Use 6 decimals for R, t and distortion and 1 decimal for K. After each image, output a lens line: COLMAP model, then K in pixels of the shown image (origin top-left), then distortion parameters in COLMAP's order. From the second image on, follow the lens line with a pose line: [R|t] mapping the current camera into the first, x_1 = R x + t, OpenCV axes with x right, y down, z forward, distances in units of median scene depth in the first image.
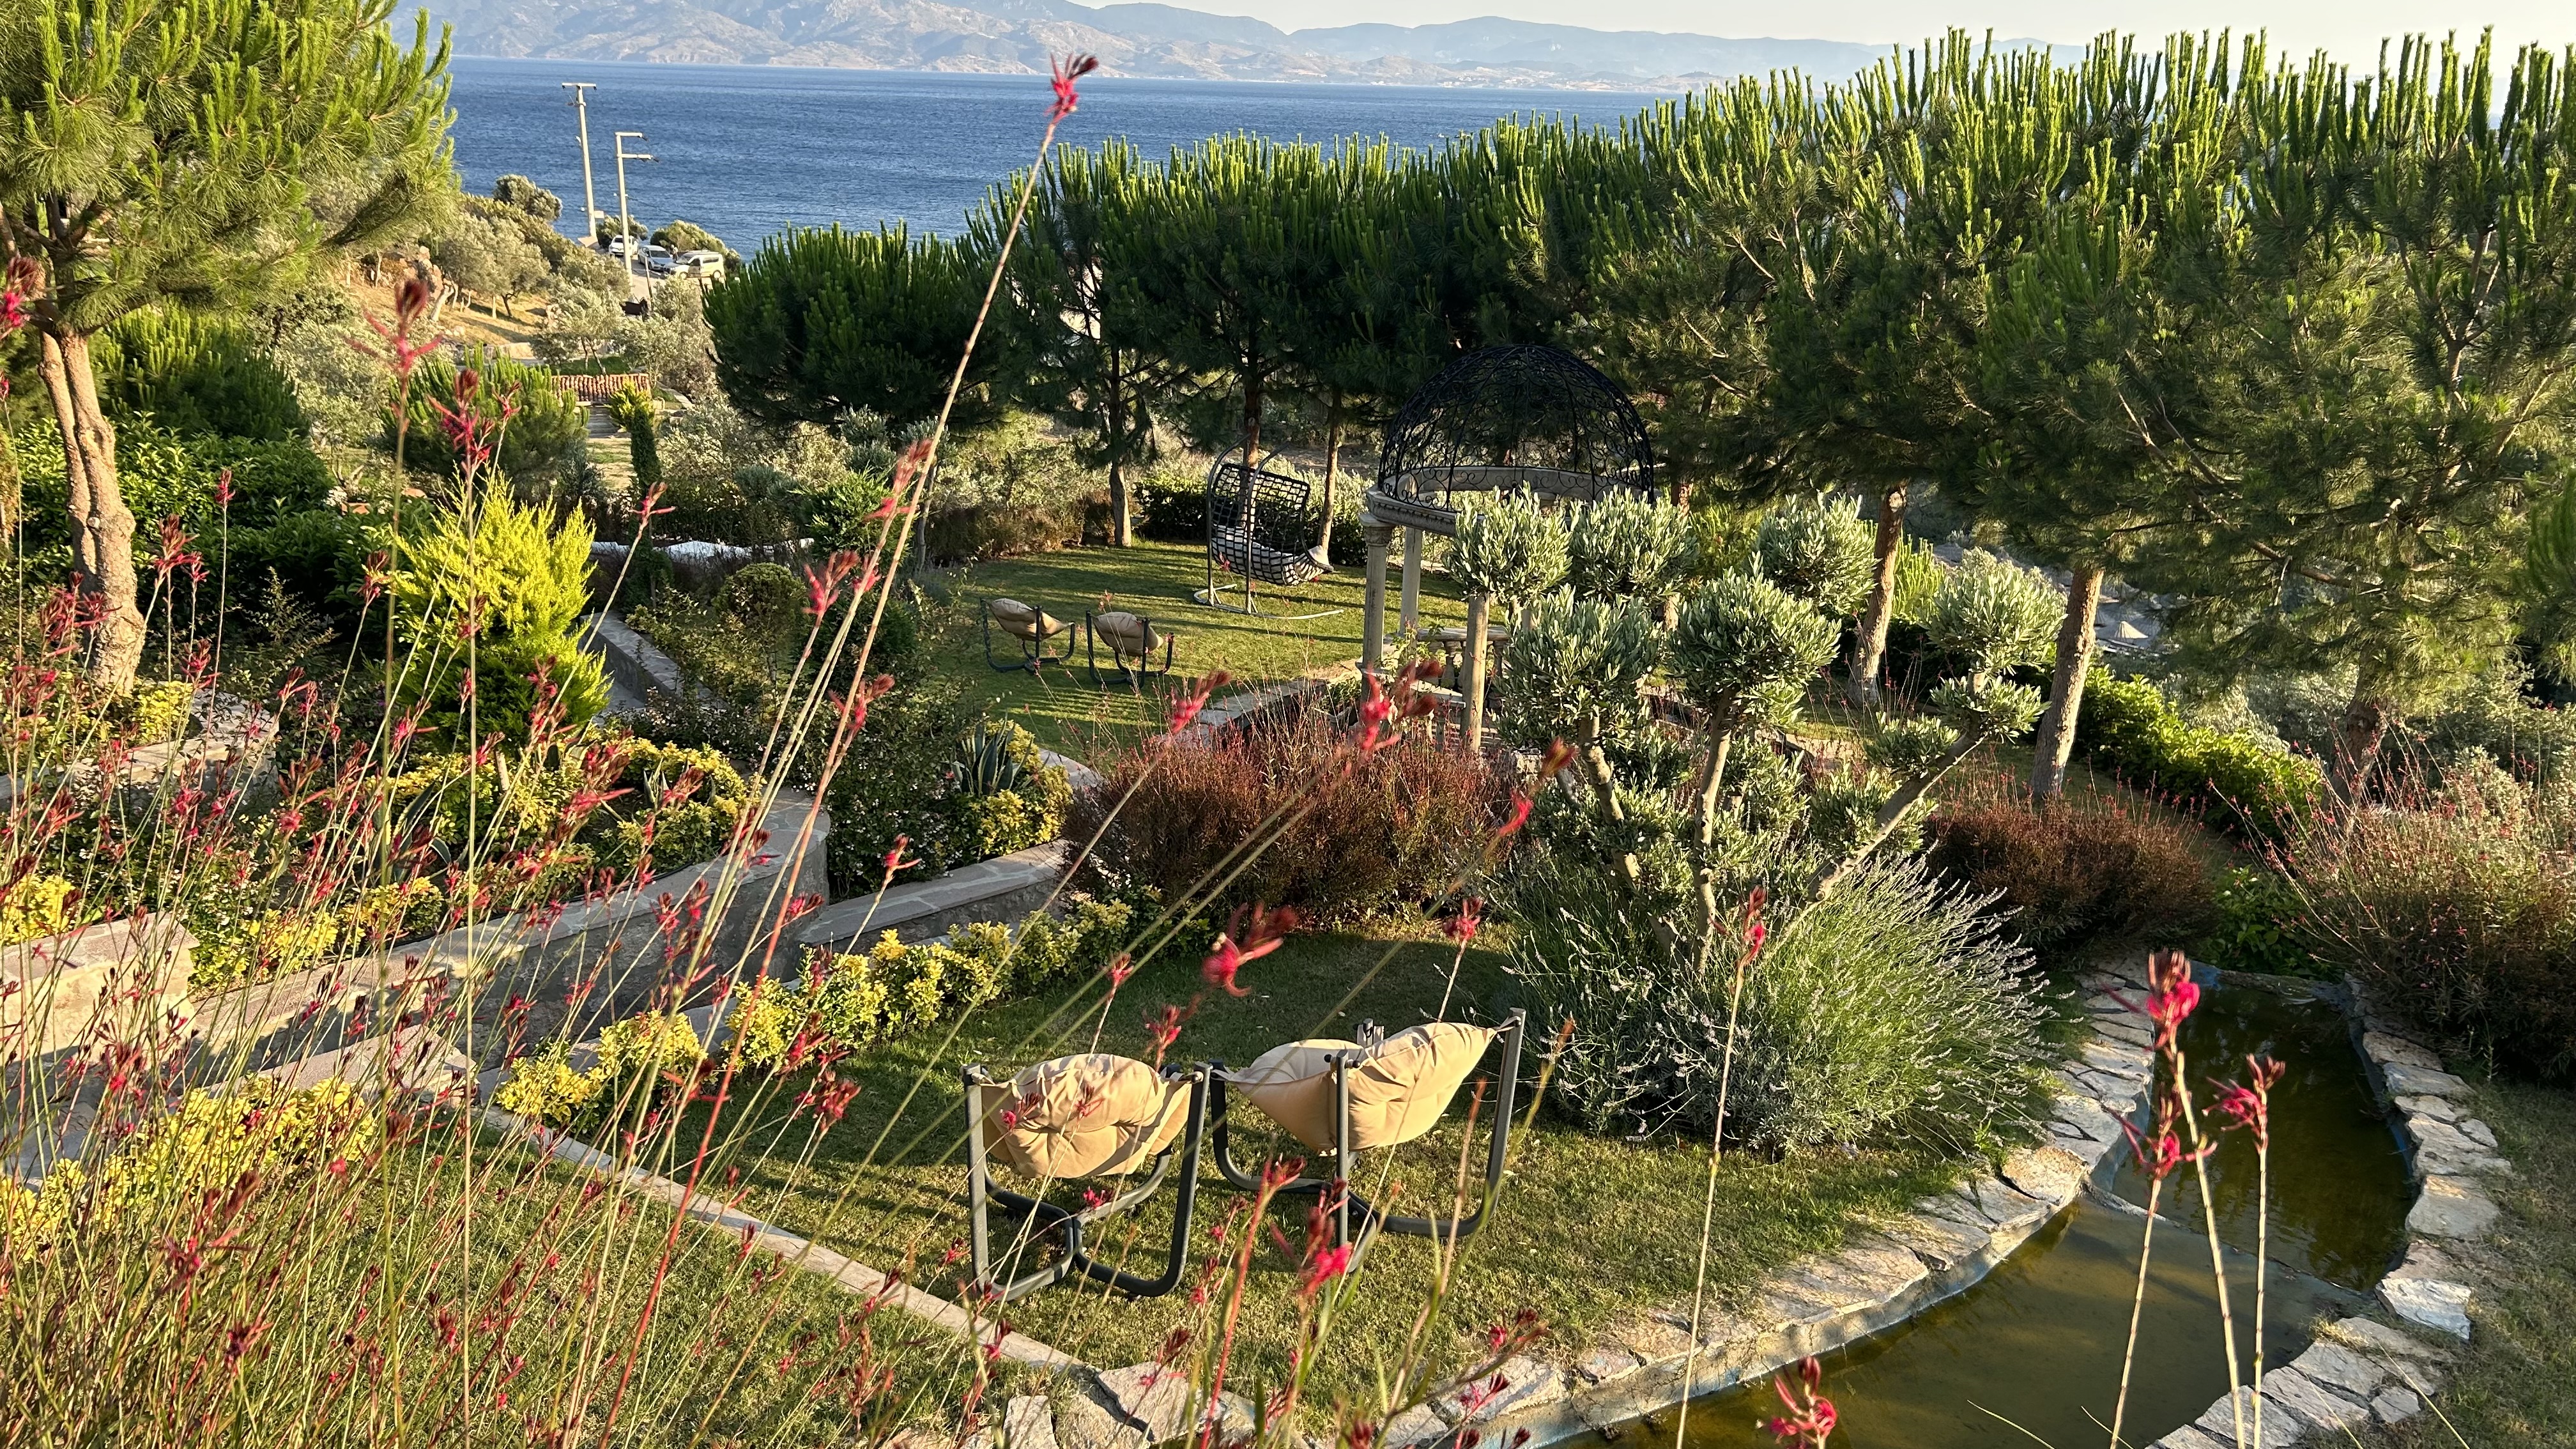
lens RADIAL K [[2023.5, 0, 1288.0], [0, 2023.5, 724.5], [0, 0, 1]] dist [0.062566, -0.001486]
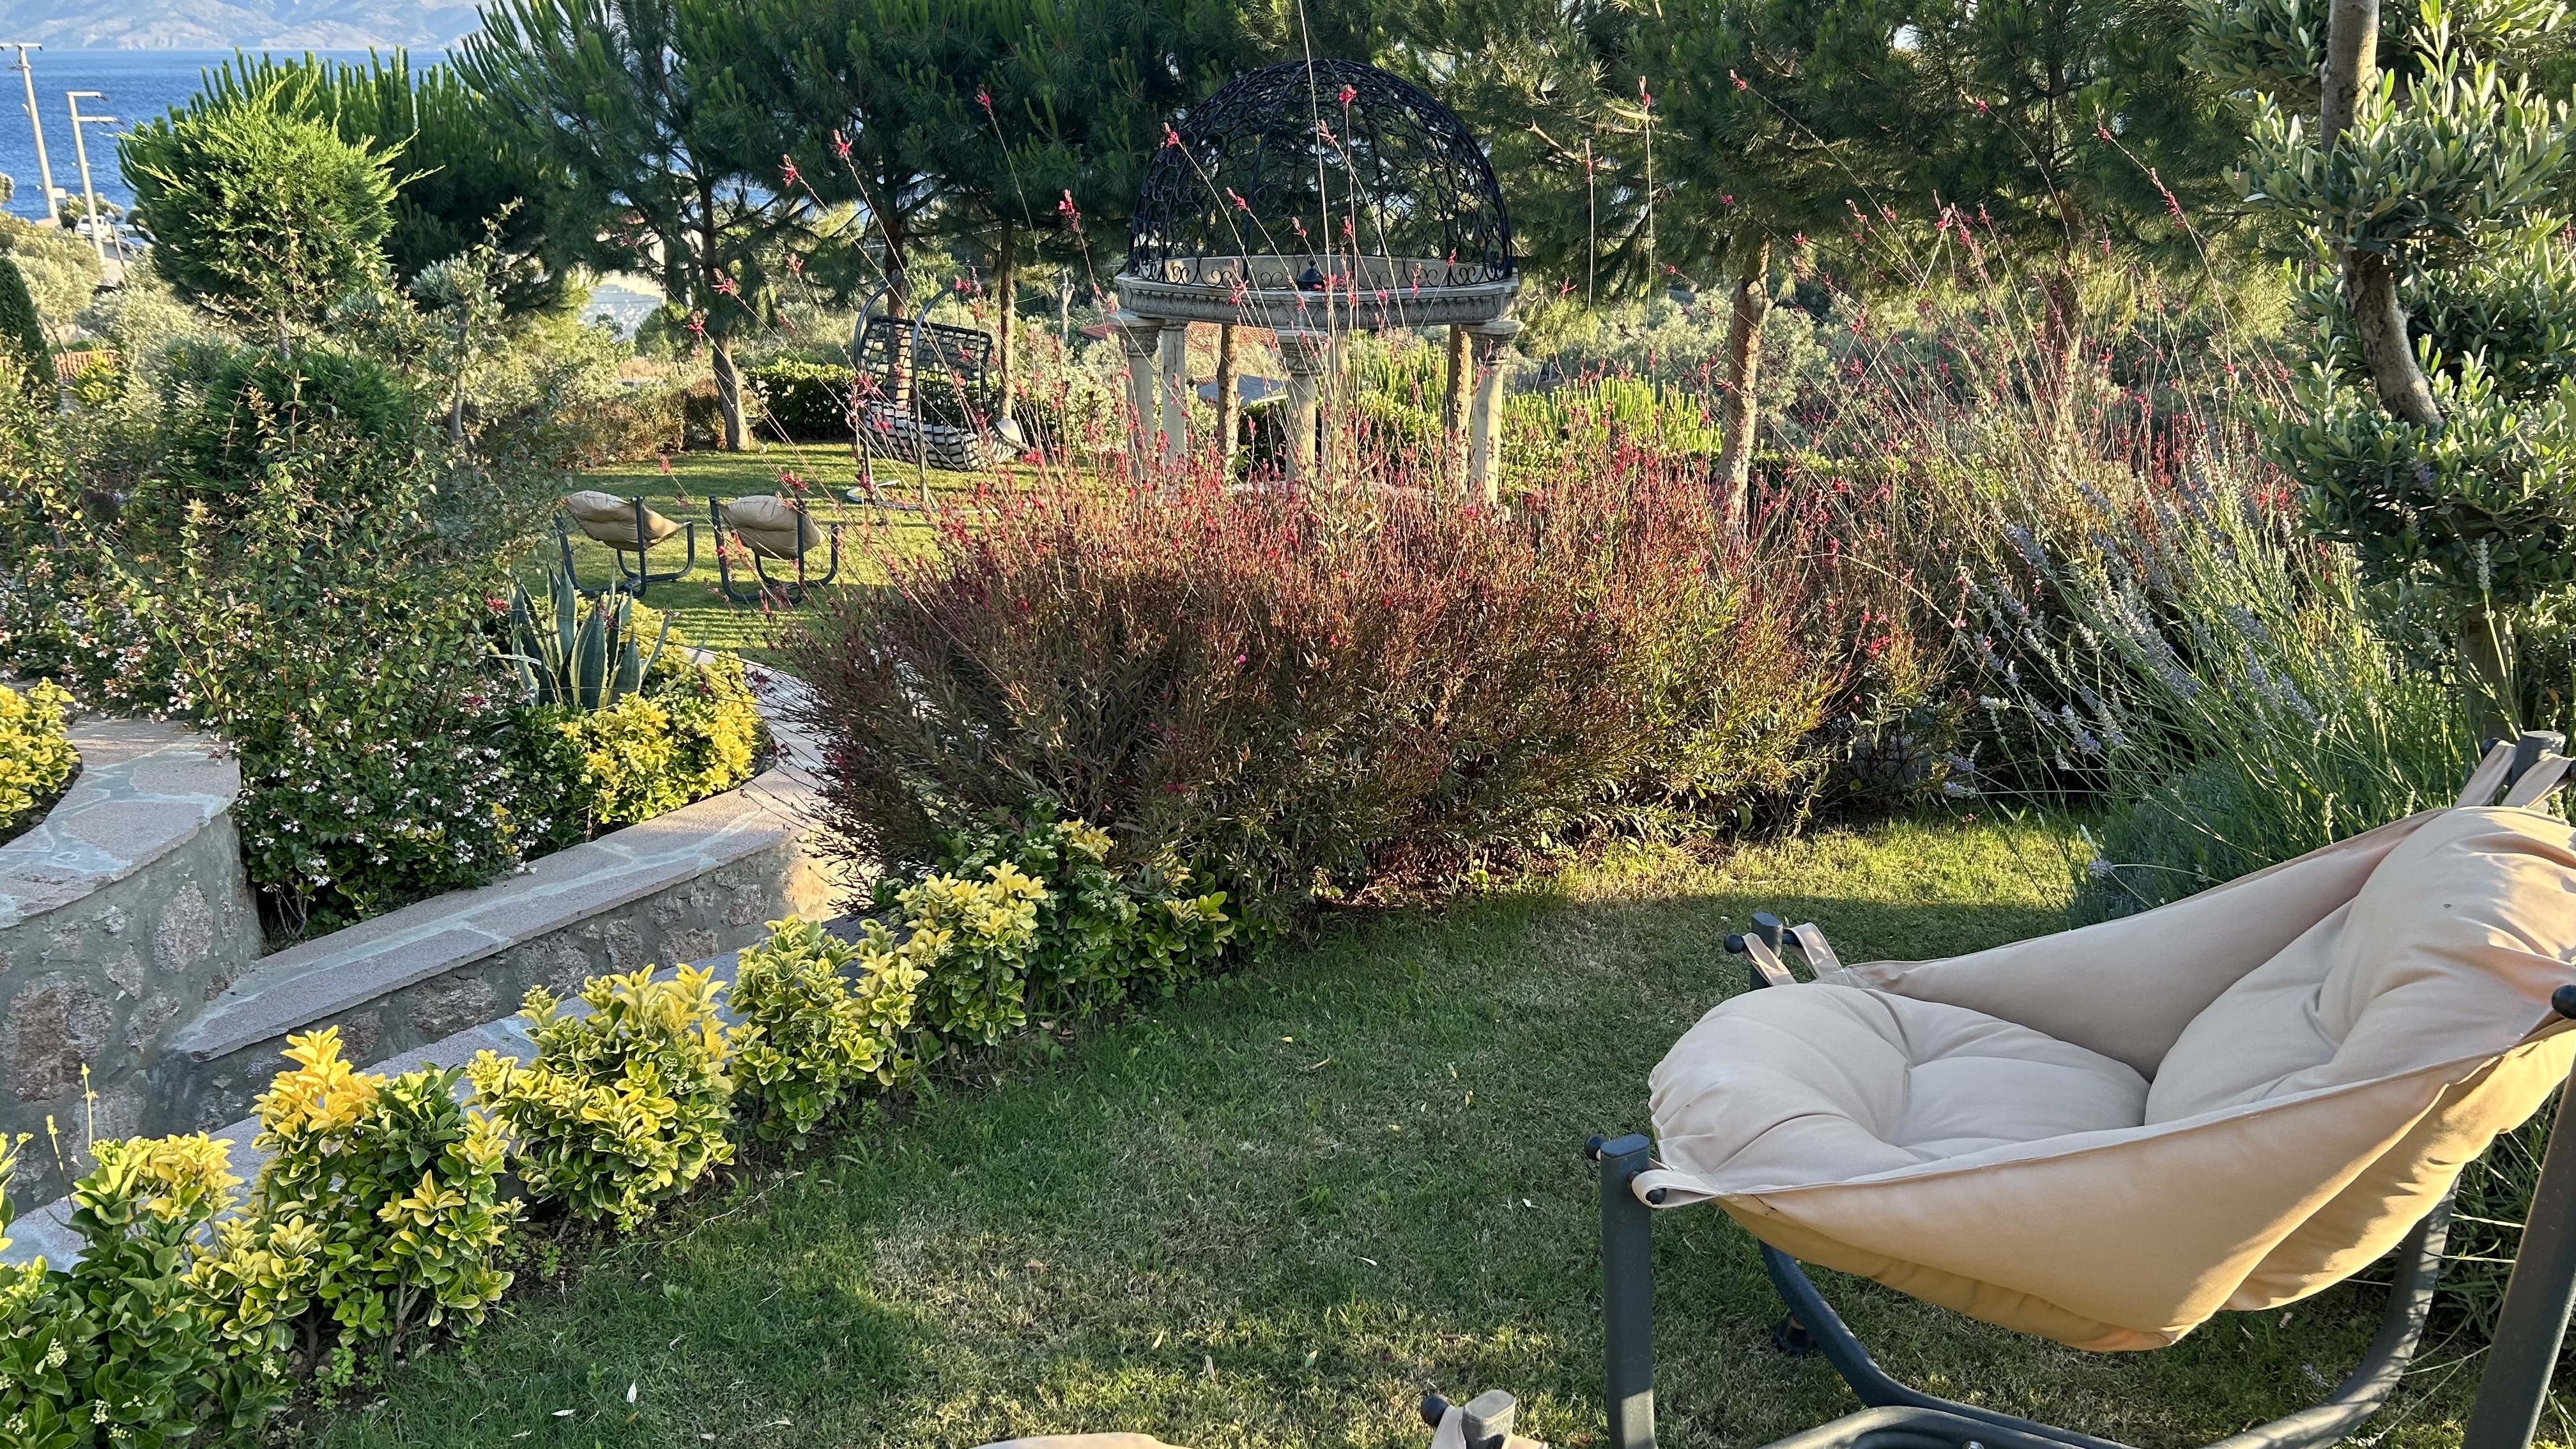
lens RADIAL K [[2107.9, 0, 1290.1], [0, 2107.9, 813.9], [0, 0, 1]] dist [-0.005114, -0.003803]
pose [[0.980488, -0.095393, 0.171883, -0.067711], [0.085677, 0.994323, 0.063103, 0.040400], [-0.176926, -0.047146, 0.983094, 0.432199]]
